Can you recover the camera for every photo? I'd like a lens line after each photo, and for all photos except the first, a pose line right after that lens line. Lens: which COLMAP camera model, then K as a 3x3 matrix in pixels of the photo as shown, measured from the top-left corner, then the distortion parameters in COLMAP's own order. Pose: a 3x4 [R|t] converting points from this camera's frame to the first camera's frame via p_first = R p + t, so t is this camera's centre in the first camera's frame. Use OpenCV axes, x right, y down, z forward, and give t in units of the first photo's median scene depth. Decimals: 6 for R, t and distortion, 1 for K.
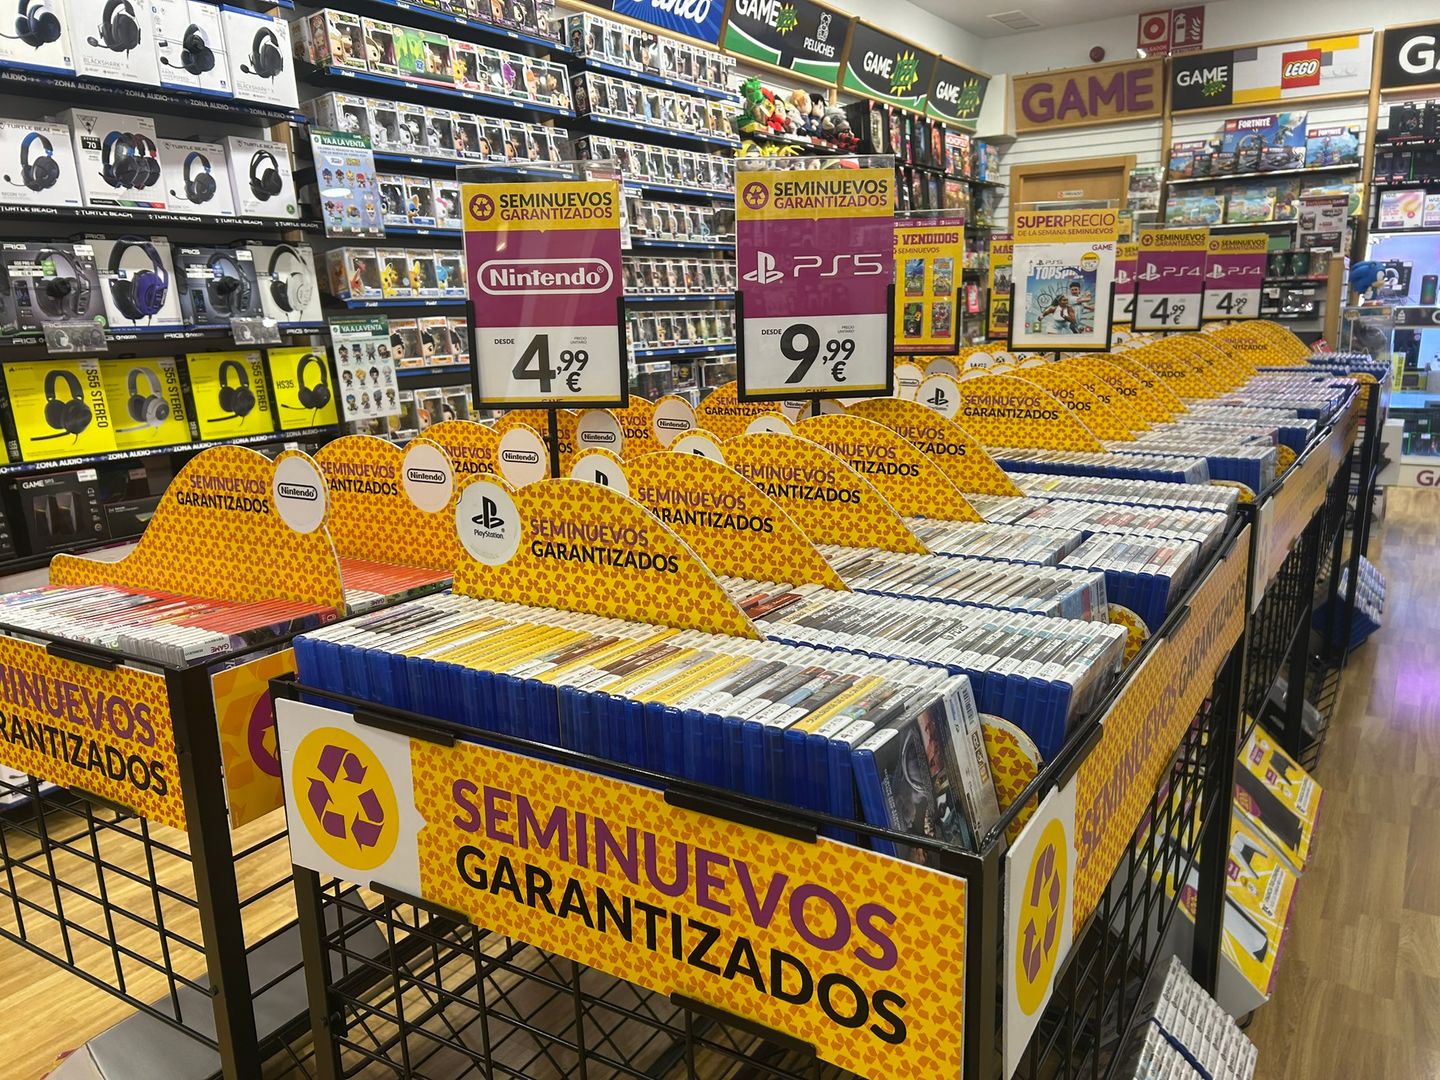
lens RADIAL K [[1091.4, 0, 720.0], [0, 1091.4, 540.0], [0, 0, 1]] dist [0.032268, -0.036067]
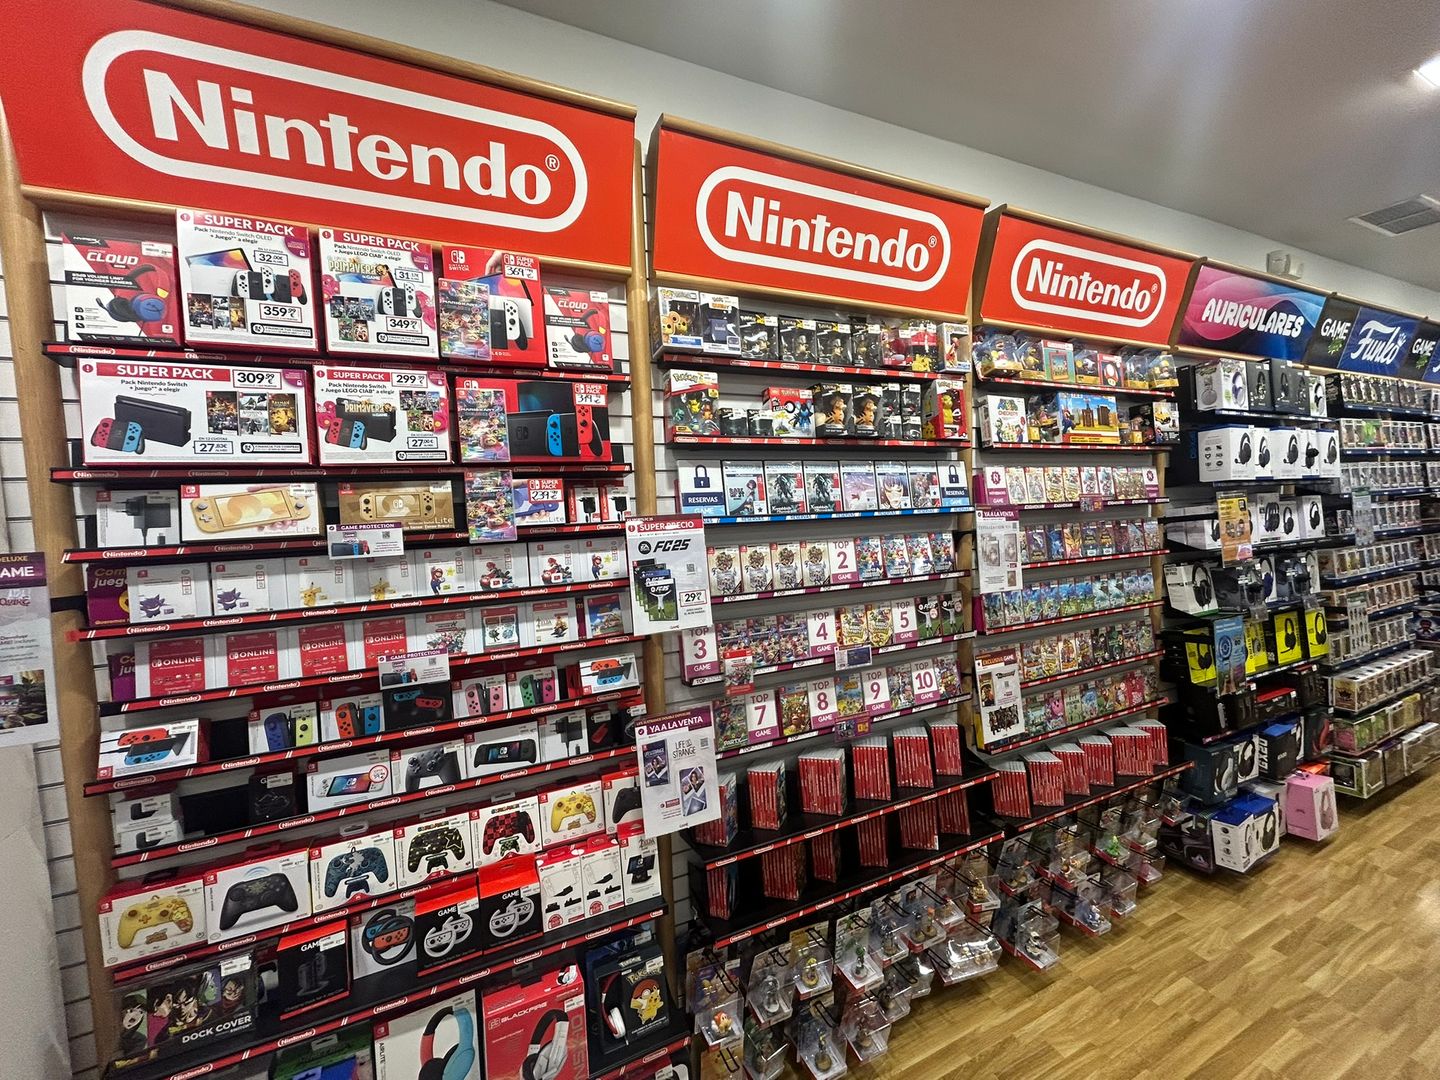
lens RADIAL K [[577.1, 0, 701.8], [0, 577.1, 534.3], [0, 0, 1]] dist [-0.003770, -0.000080]
pose [[0.846653, 0.029891, -0.531304, -0.468868], [-0.101706, 0.989105, -0.106425, -0.063863], [0.522335, 0.144142, 0.840470, -0.177898]]
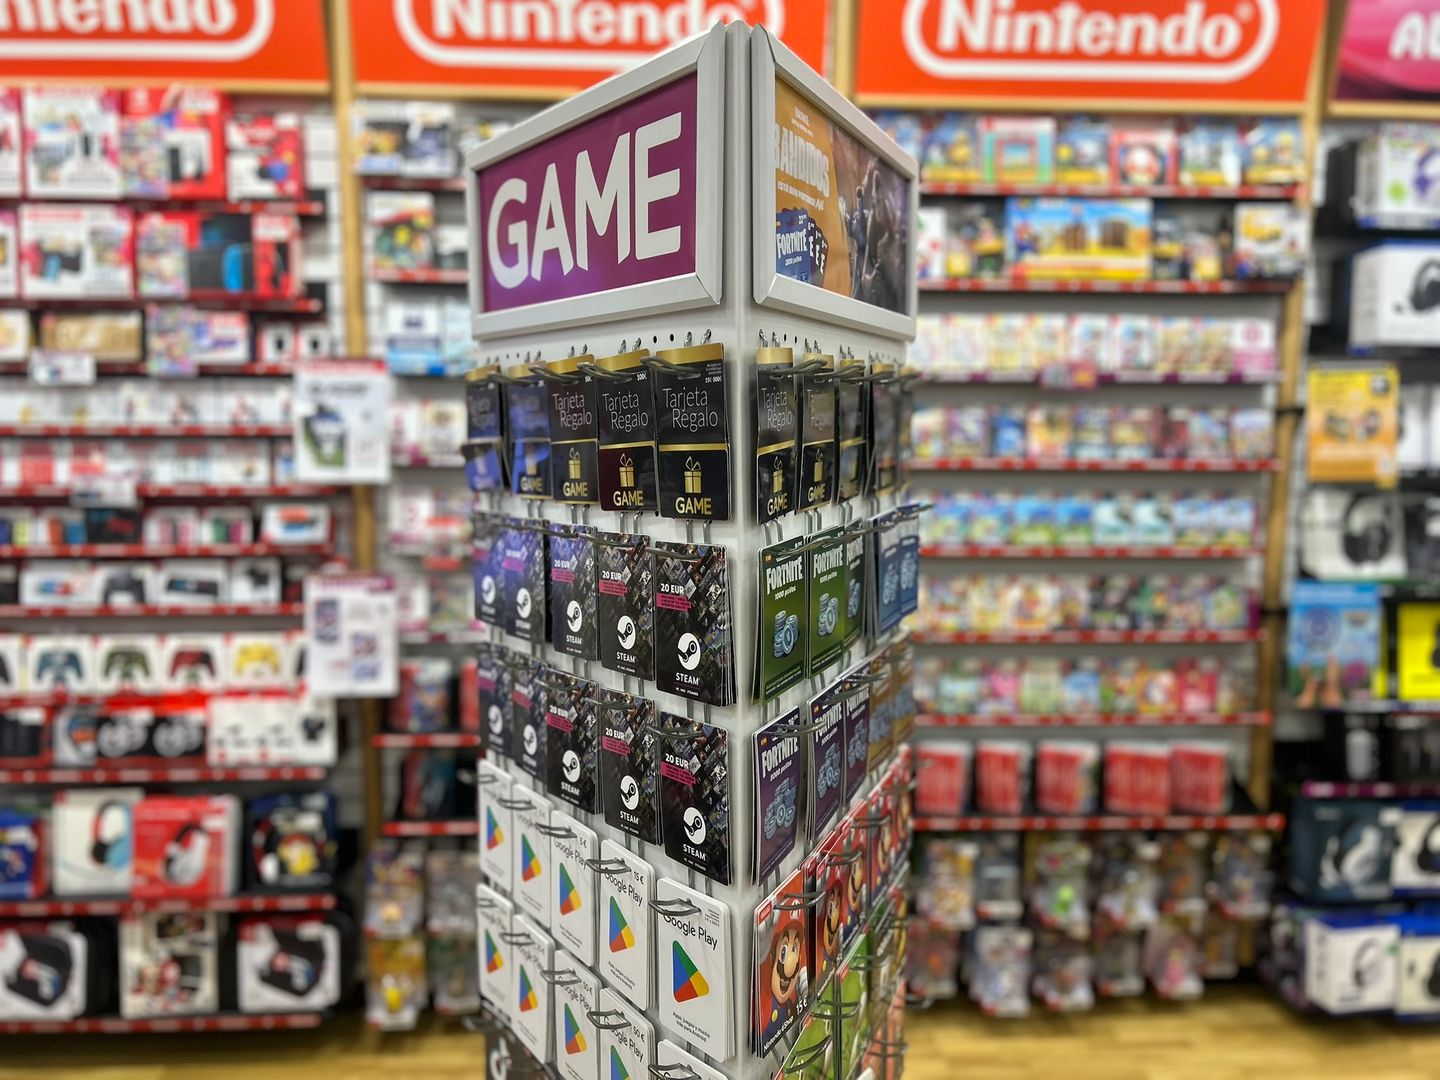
lens RADIAL K [[1091.4, 0, 720.0], [0, 1091.4, 540.0], [0, 0, 1]] dist [0.032268, -0.036067]
pose [[0.584474, 0.122175, -0.802162, -0.098209], [-0.191600, 0.981423, 0.009874, -0.056854], [0.788467, 0.147923, 0.597025, -0.095736]]
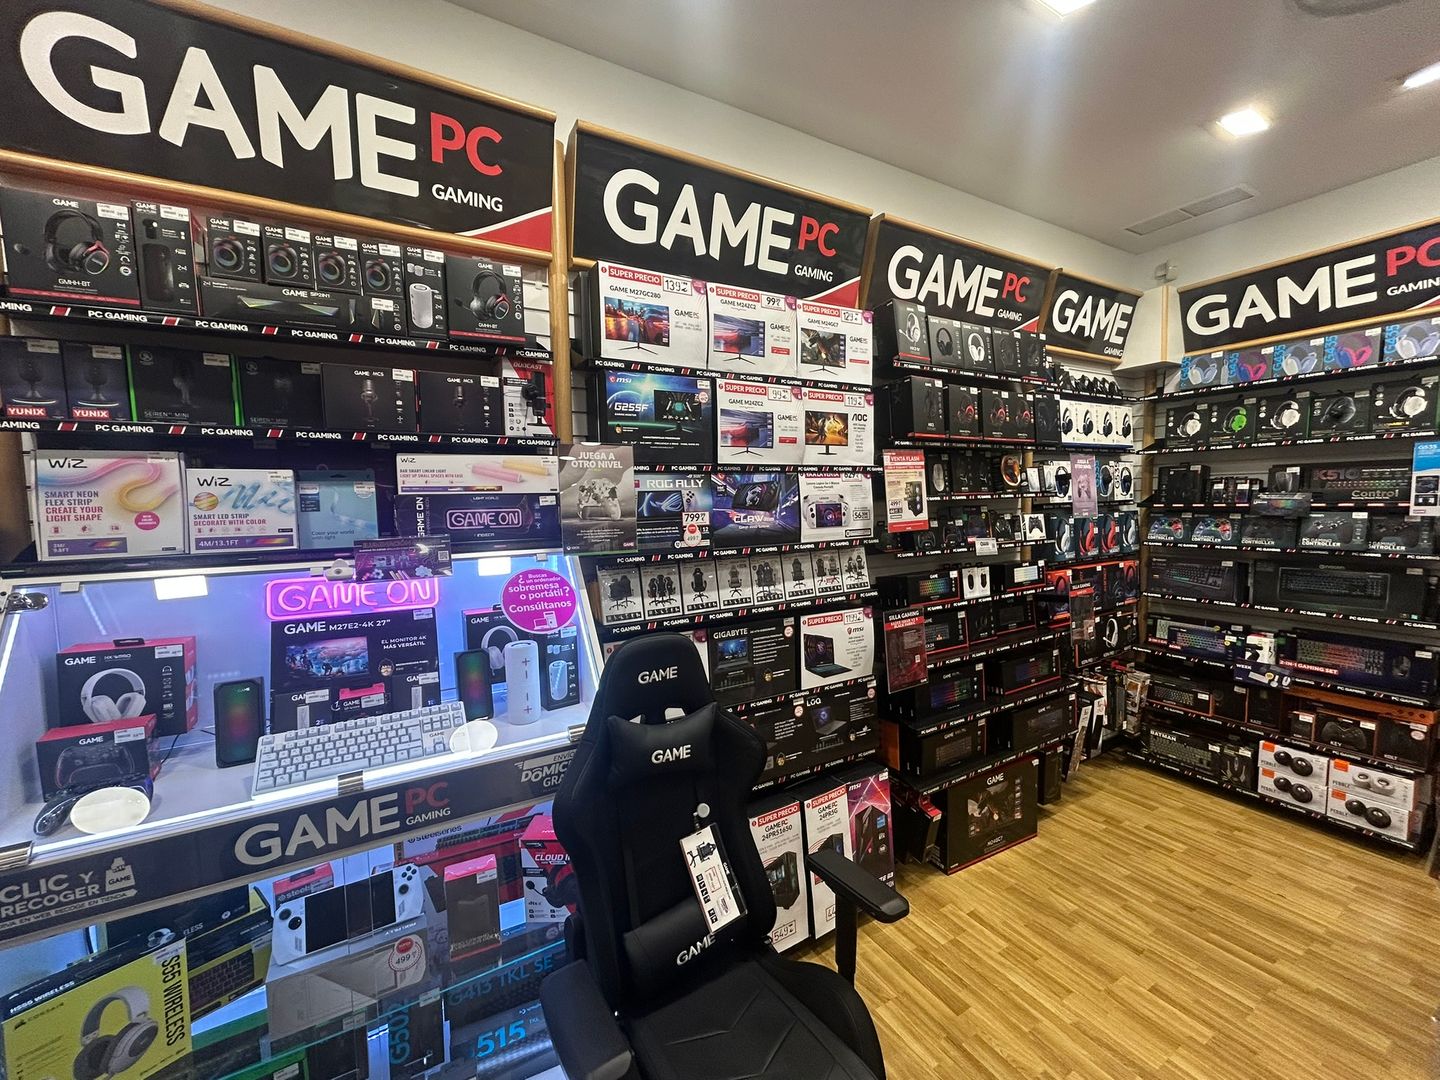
lens RADIAL K [[588.9, 0, 720.0], [0, 588.9, 540.0], [0, 0, 1]] dist [-0.001631, 0.000463]
pose [[0.456146, -0.047913, 0.888614, 0.704675], [0.203939, 0.977603, -0.051976, -0.313891], [-0.866221, 0.204932, 0.455701, 0.980283]]
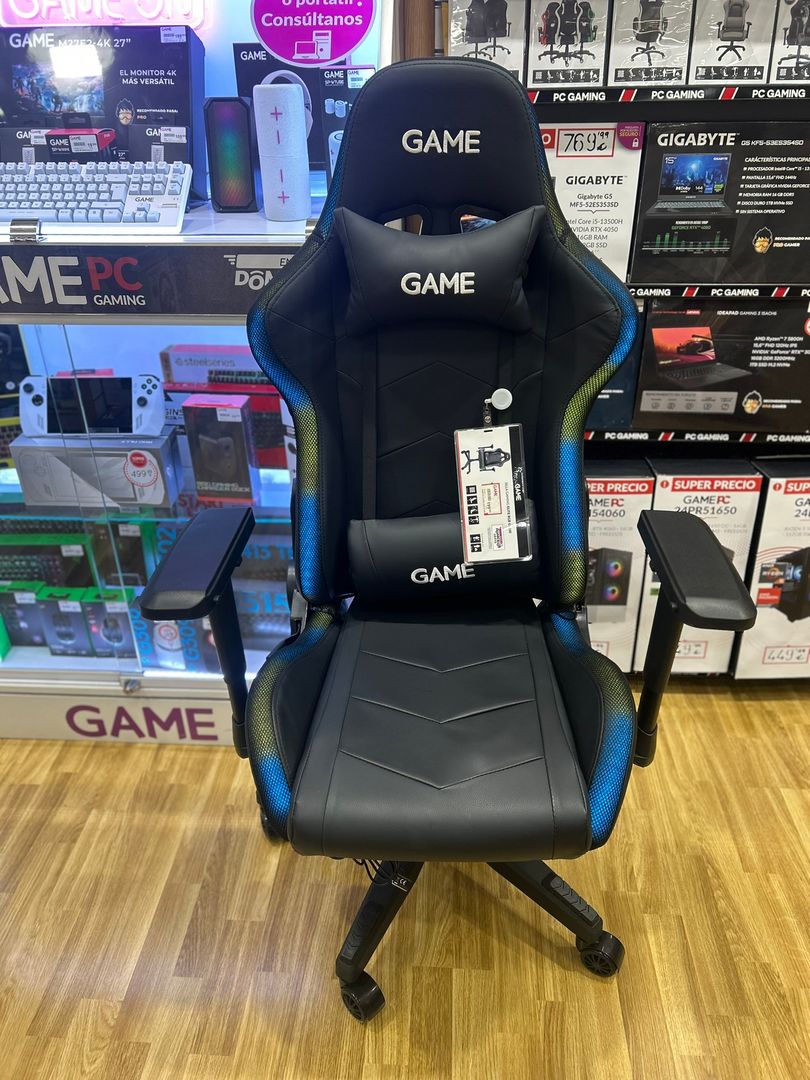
lens RADIAL K [[809.5, 0, 376.0], [0, 809.5, 538.6], [0, 0, 1]] dist [0.024802, -0.034244]
pose [[0.875318, -0.239148, 0.420270, 0.801798], [0.099318, 0.939524, 0.327766, -0.247286], [-0.473238, -0.245159, 0.846134, 0.946629]]
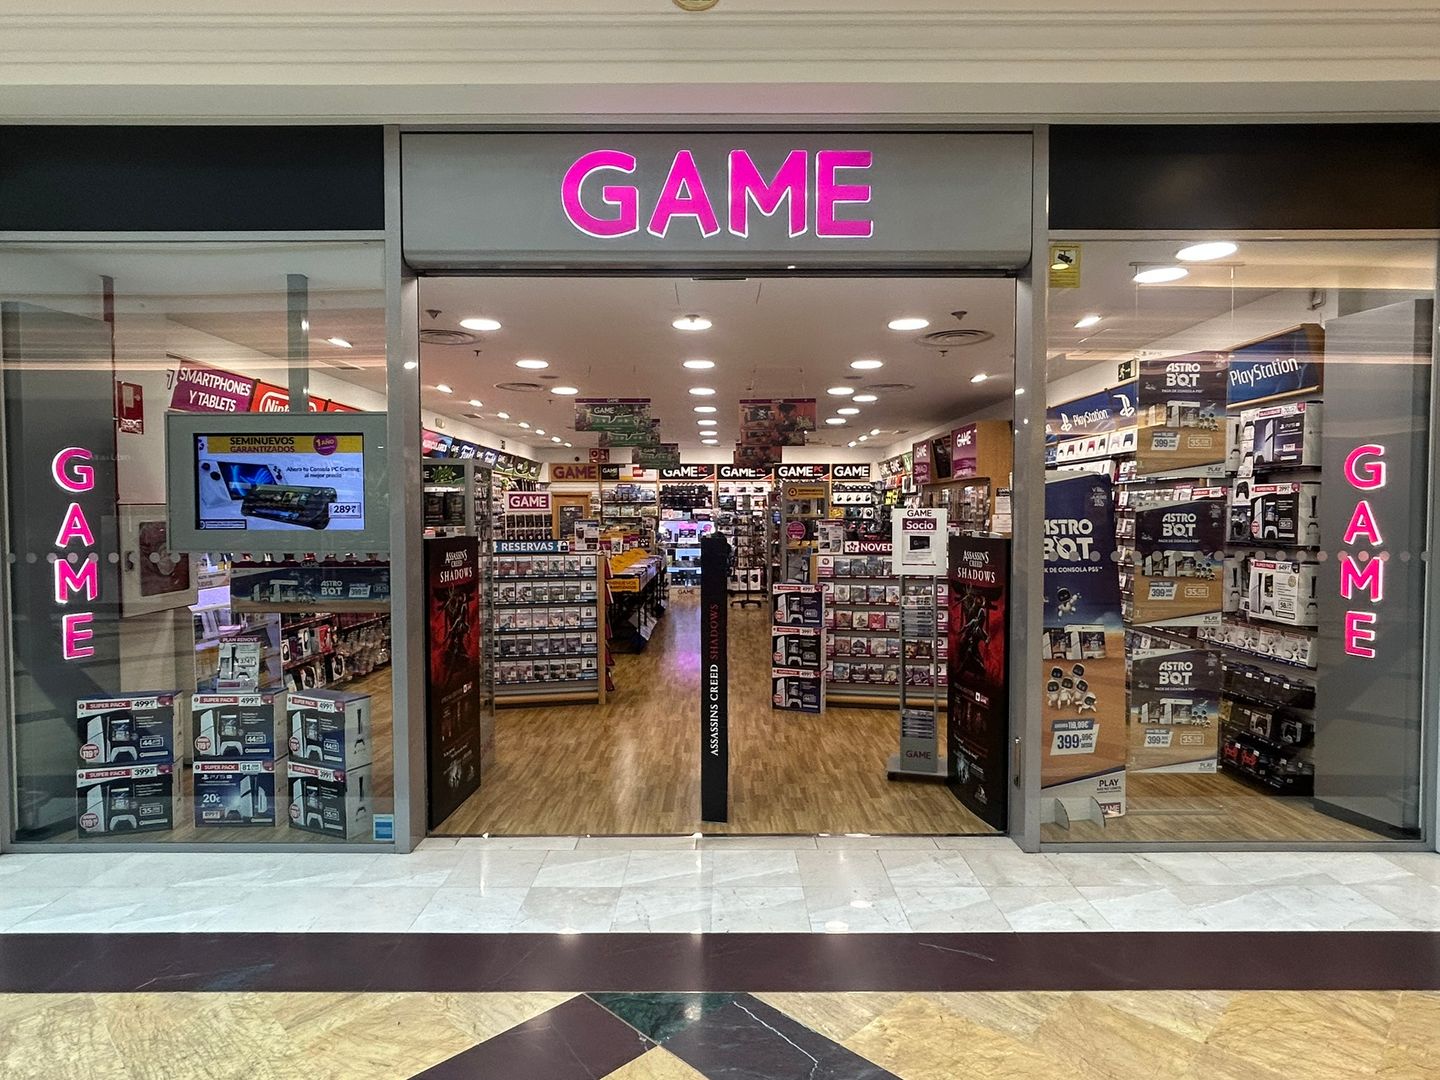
lens RADIAL K [[867.8, 0, 720.0], [0, 867.8, 540.0], [0, 0, 1]] dist [0.003372, 0.000089]
pose [[0.837510, 0.006892, 0.546379, -0.935040], [0.097073, 0.982138, -0.161186, 0.297876], [-0.537730, 0.188033, 0.821882, -1.681472]]
